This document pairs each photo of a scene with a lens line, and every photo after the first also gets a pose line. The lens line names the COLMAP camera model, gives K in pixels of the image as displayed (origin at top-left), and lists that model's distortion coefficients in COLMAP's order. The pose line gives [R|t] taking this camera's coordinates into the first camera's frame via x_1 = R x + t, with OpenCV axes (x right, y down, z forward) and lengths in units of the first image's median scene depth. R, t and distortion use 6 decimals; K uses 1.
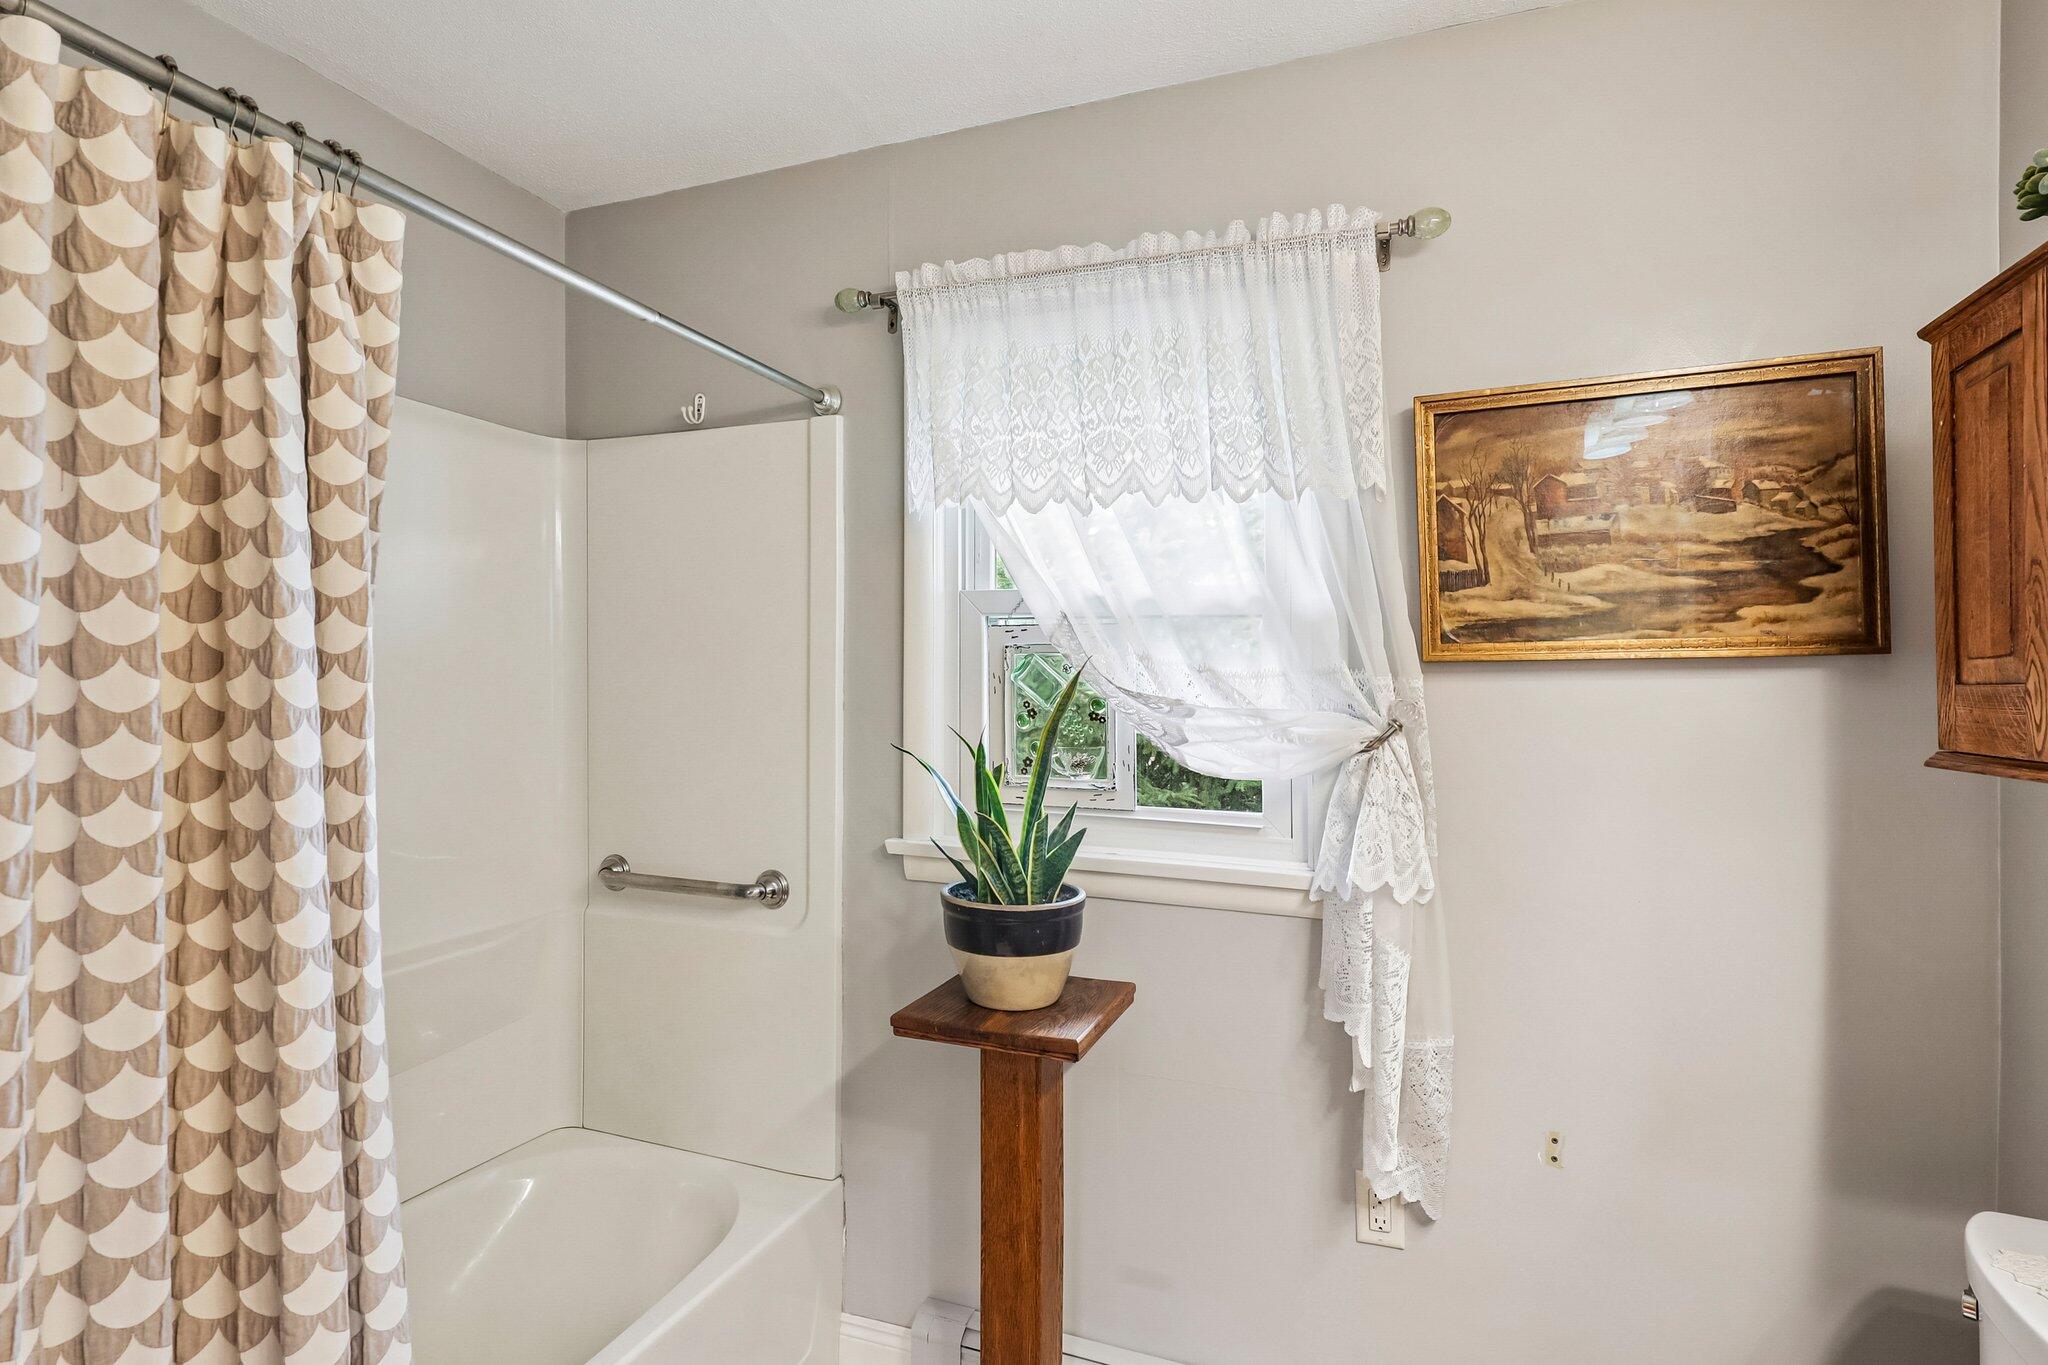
lens RADIAL K [[990.3, 0, 1021.7], [0, 990.3, 687.5], [0, 0, 1]] dist [-0.003964, 0.000727]
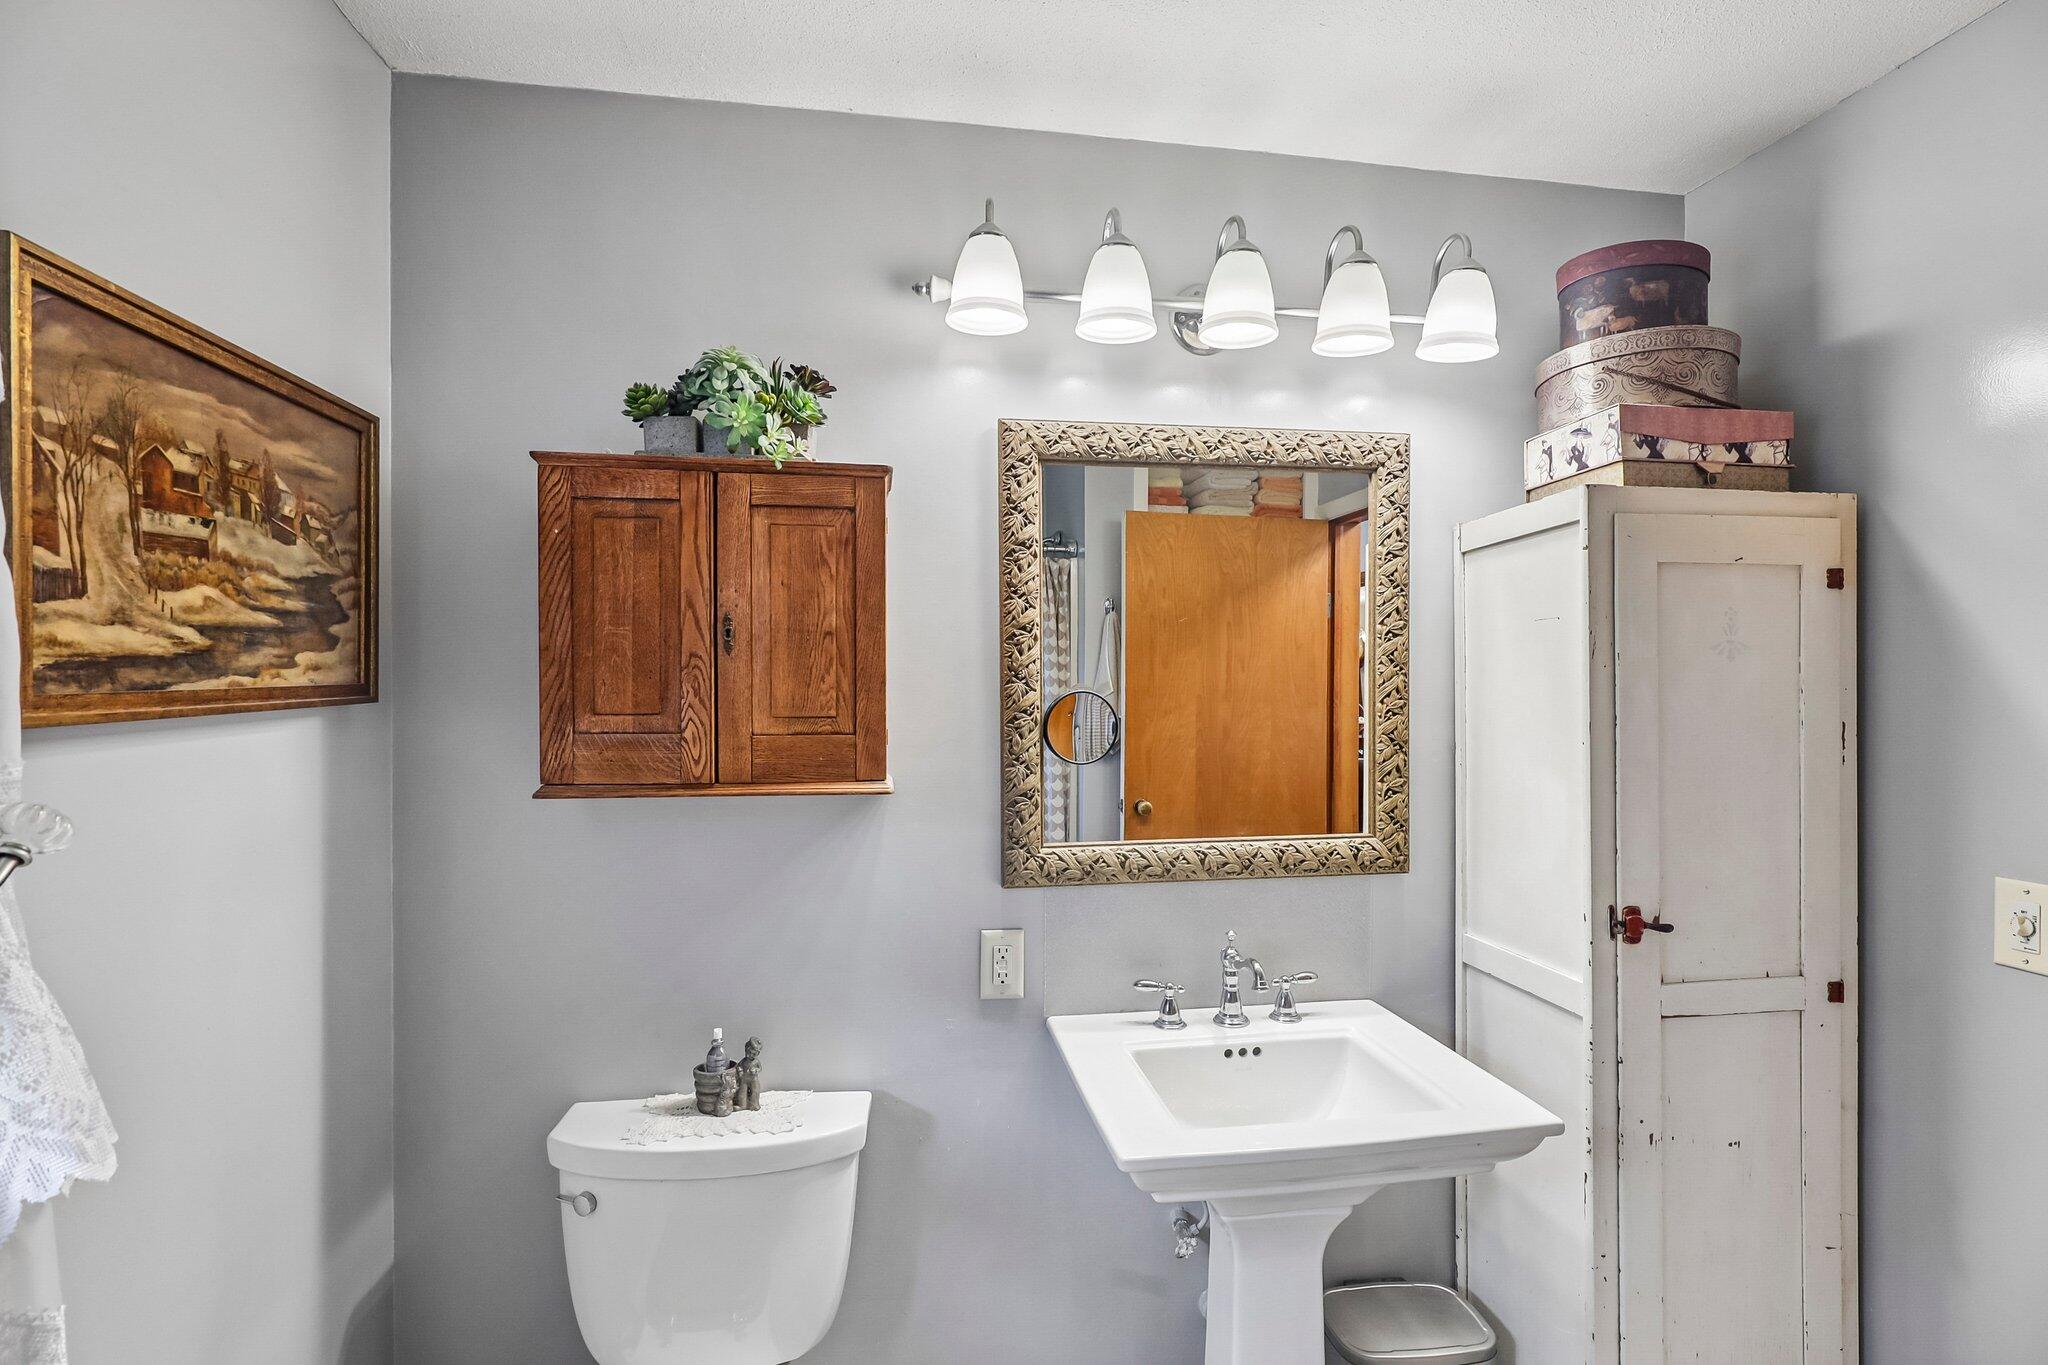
lens RADIAL K [[944.1, 0, 1019.8], [0, 944.1, 673.5], [0, 0, 1]] dist [-0.003891, 0.000476]
pose [[-0.501827, -0.001829, 0.864966, -0.331232], [-0.009592, 0.999948, -0.003451, -0.062736], [-0.864915, -0.010028, -0.501819, 0.824904]]
